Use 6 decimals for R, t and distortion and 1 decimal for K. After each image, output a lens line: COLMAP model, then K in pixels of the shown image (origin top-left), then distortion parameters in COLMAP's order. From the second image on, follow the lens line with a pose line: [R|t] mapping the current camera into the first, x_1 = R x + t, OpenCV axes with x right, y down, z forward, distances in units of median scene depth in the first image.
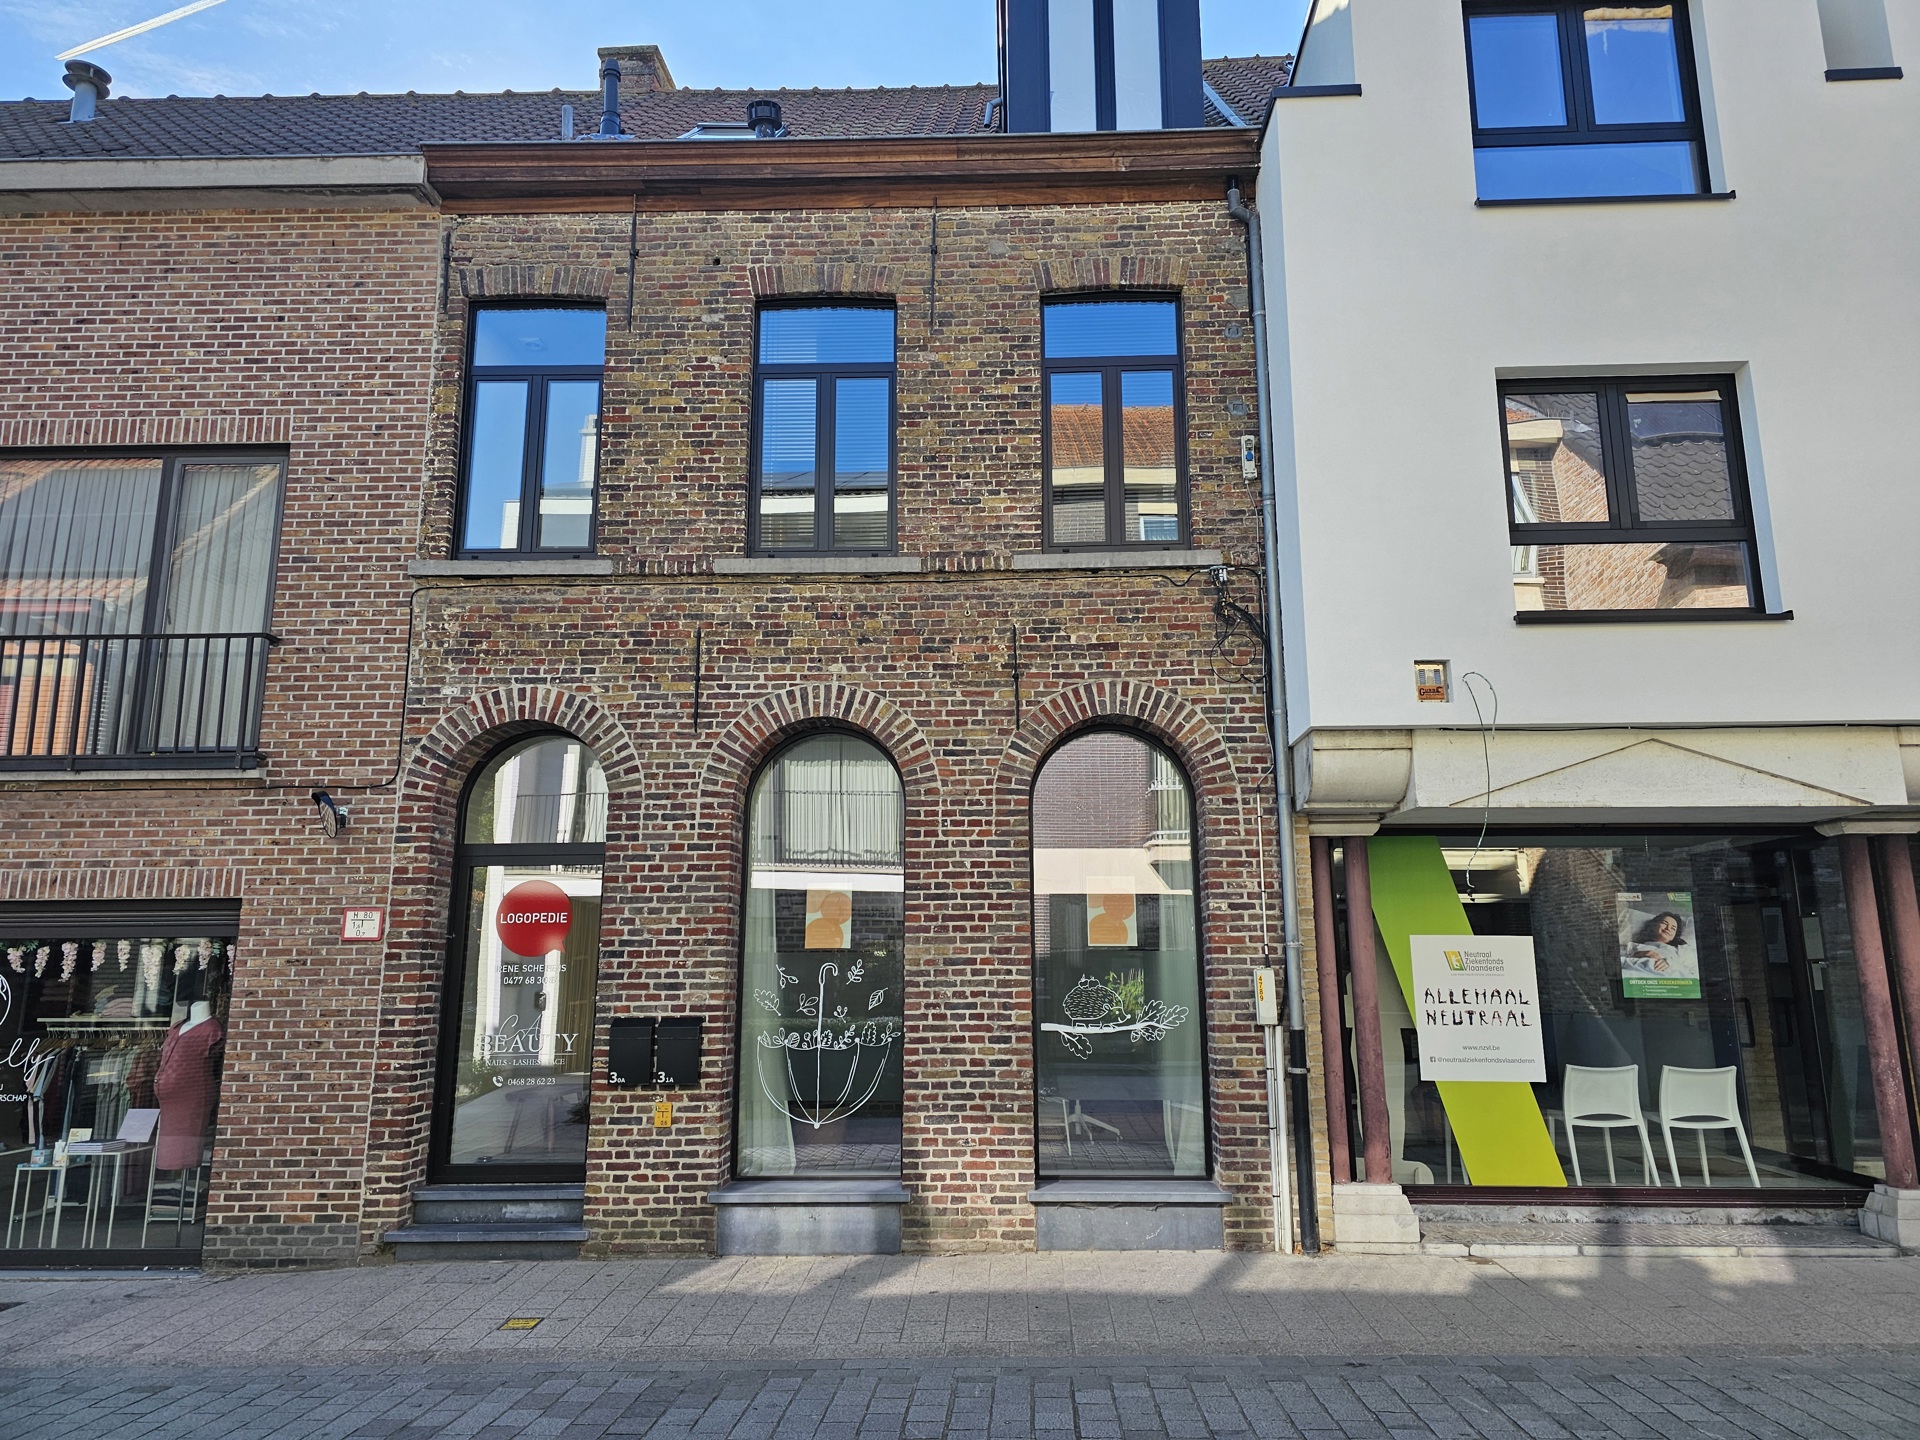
lens RADIAL K [[1278.5, 0, 970.5], [0, 1278.5, 698.6], [0, 0, 1]] dist [0.052564, -0.030939]
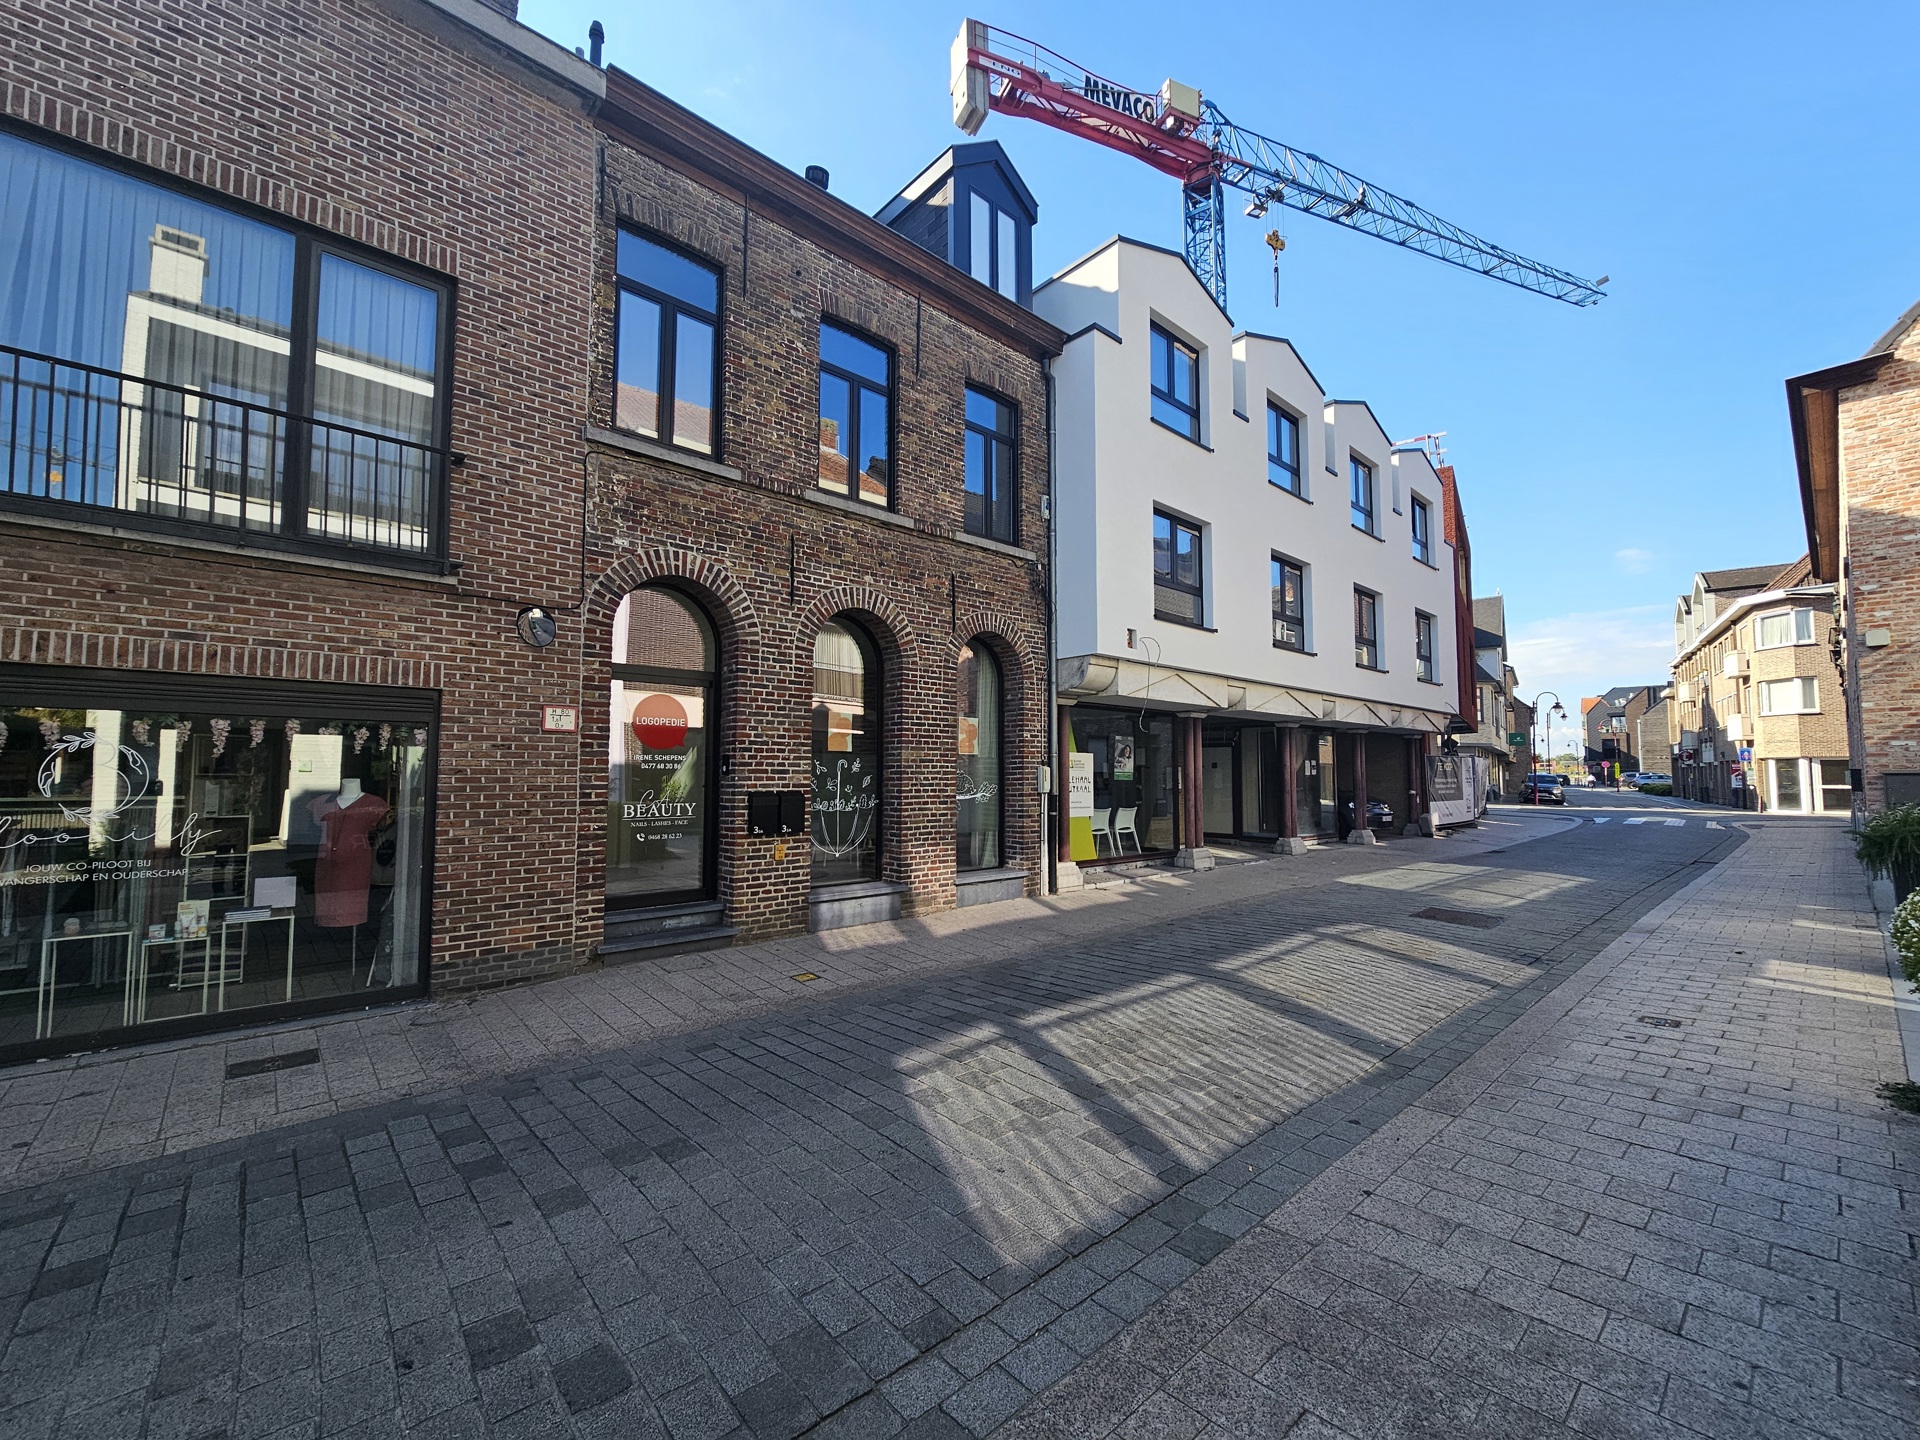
lens RADIAL K [[782.9, 0, 962.7], [0, 782.9, 726.5], [0, 0, 1]] dist [0.000401, -0.000811]
pose [[0.719873, 0.050464, 0.692269, -0.700330], [-0.148693, 0.985412, 0.082789, 0.060588], [-0.677992, -0.162533, 0.716875, 0.192025]]
